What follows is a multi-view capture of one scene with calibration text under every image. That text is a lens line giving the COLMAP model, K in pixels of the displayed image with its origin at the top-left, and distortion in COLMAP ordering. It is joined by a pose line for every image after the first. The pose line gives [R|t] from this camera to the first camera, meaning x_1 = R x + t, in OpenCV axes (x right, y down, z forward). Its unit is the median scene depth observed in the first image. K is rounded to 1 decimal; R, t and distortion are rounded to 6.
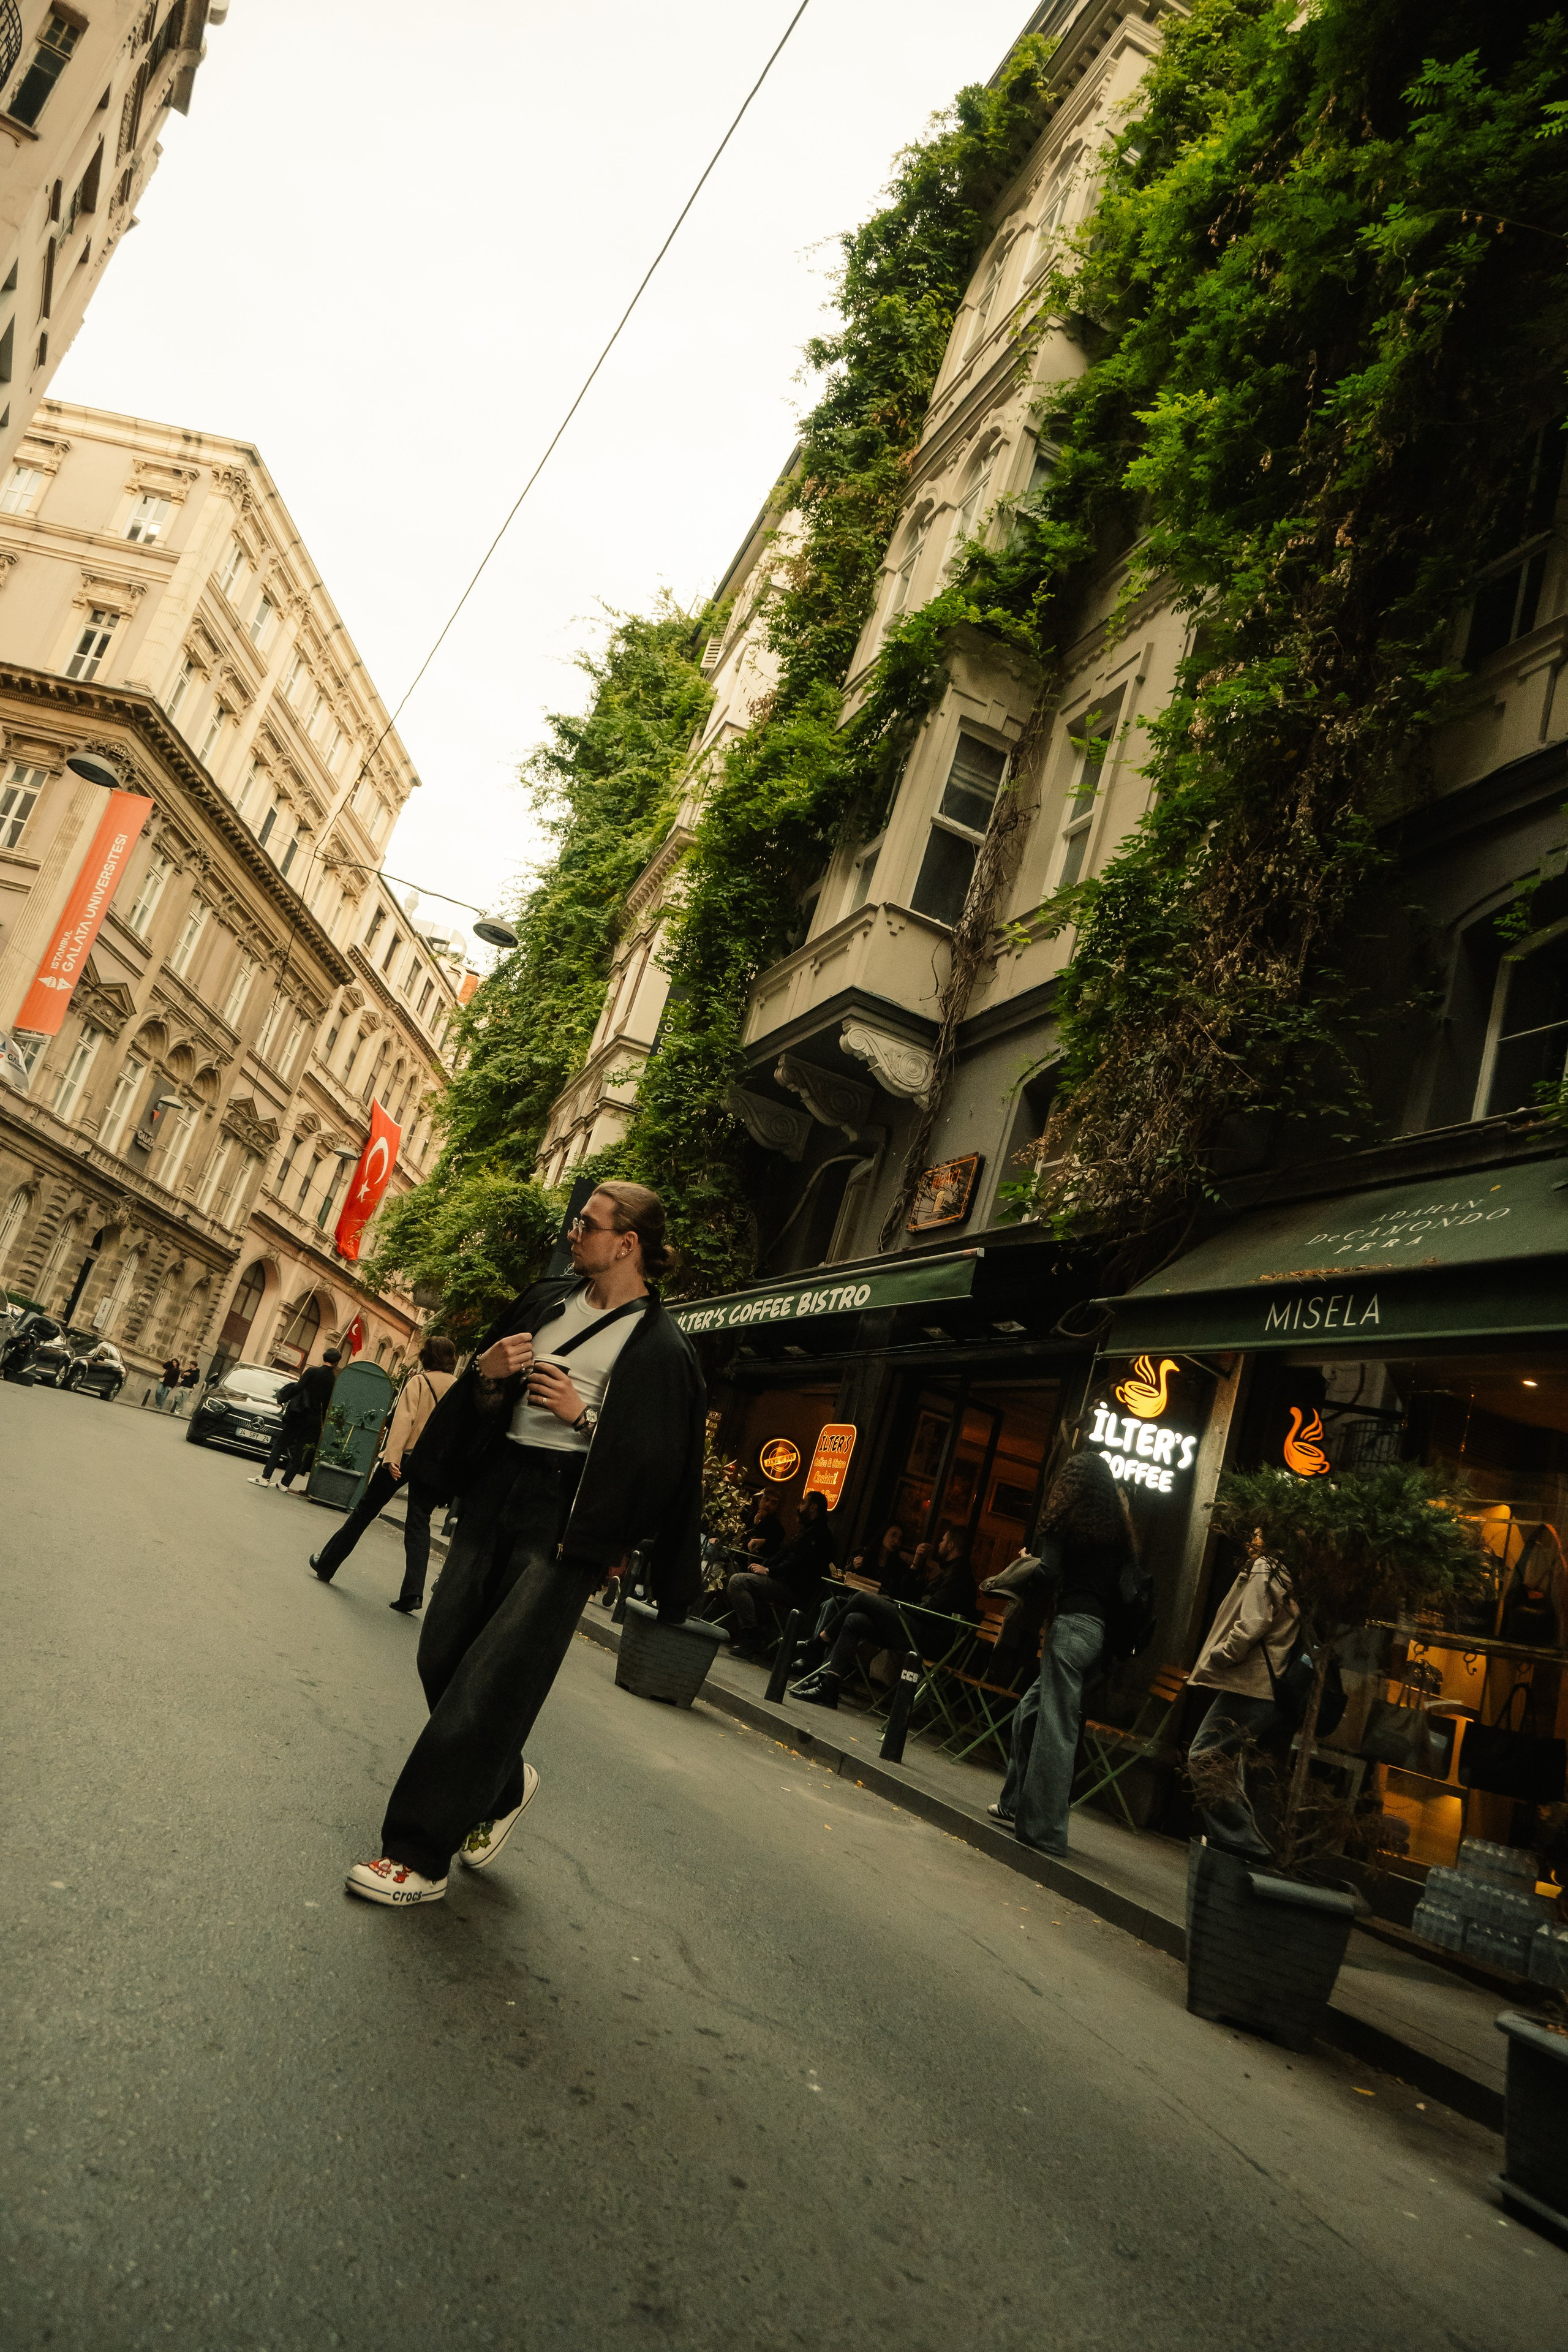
lens RADIAL K [[1545.3, 0, 784.0], [0, 1545.3, 1176.0], [0, 0, 1]] dist [-0.078069, -0.001247]
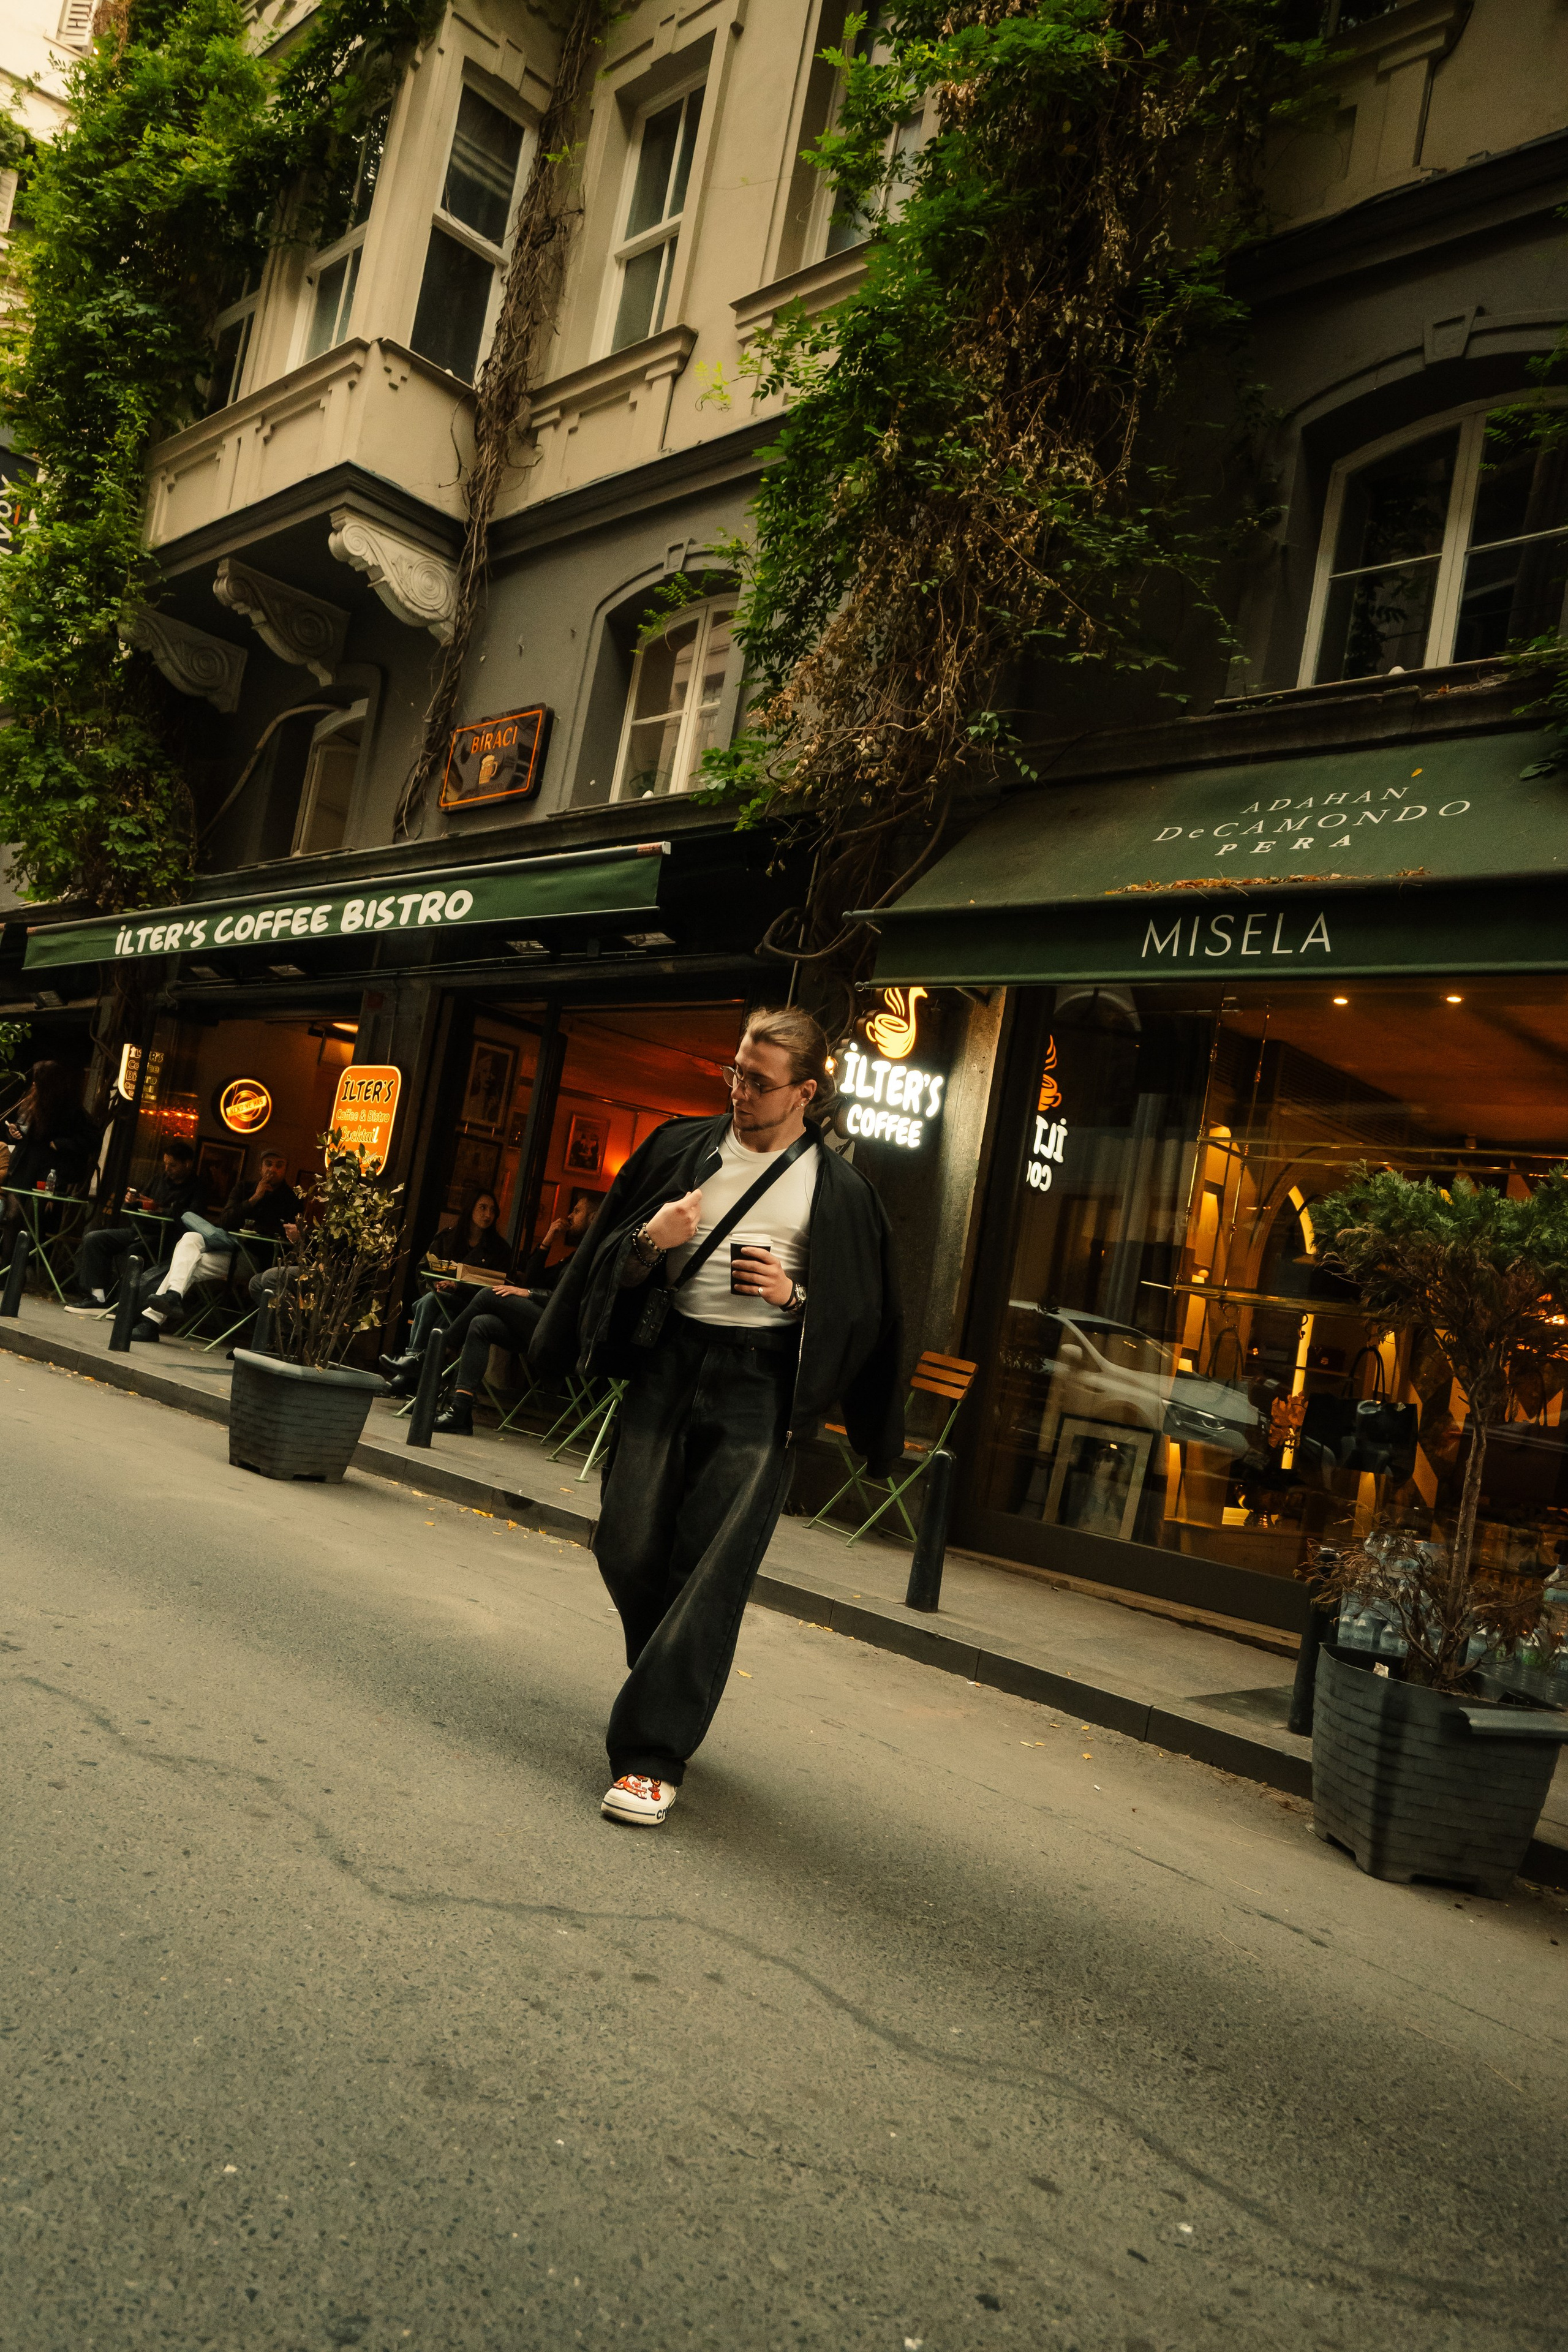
lens RADIAL K [[1669.4, 0, 788.0], [0, 1669.4, 1265.1], [0, 0, 1]] dist [-0.052603, 0.006578]
pose [[0.918458, -0.114650, 0.378538, -0.104641], [-0.008756, 0.950937, 0.309260, -0.005916], [-0.395423, -0.287356, 0.872392, 0.152519]]
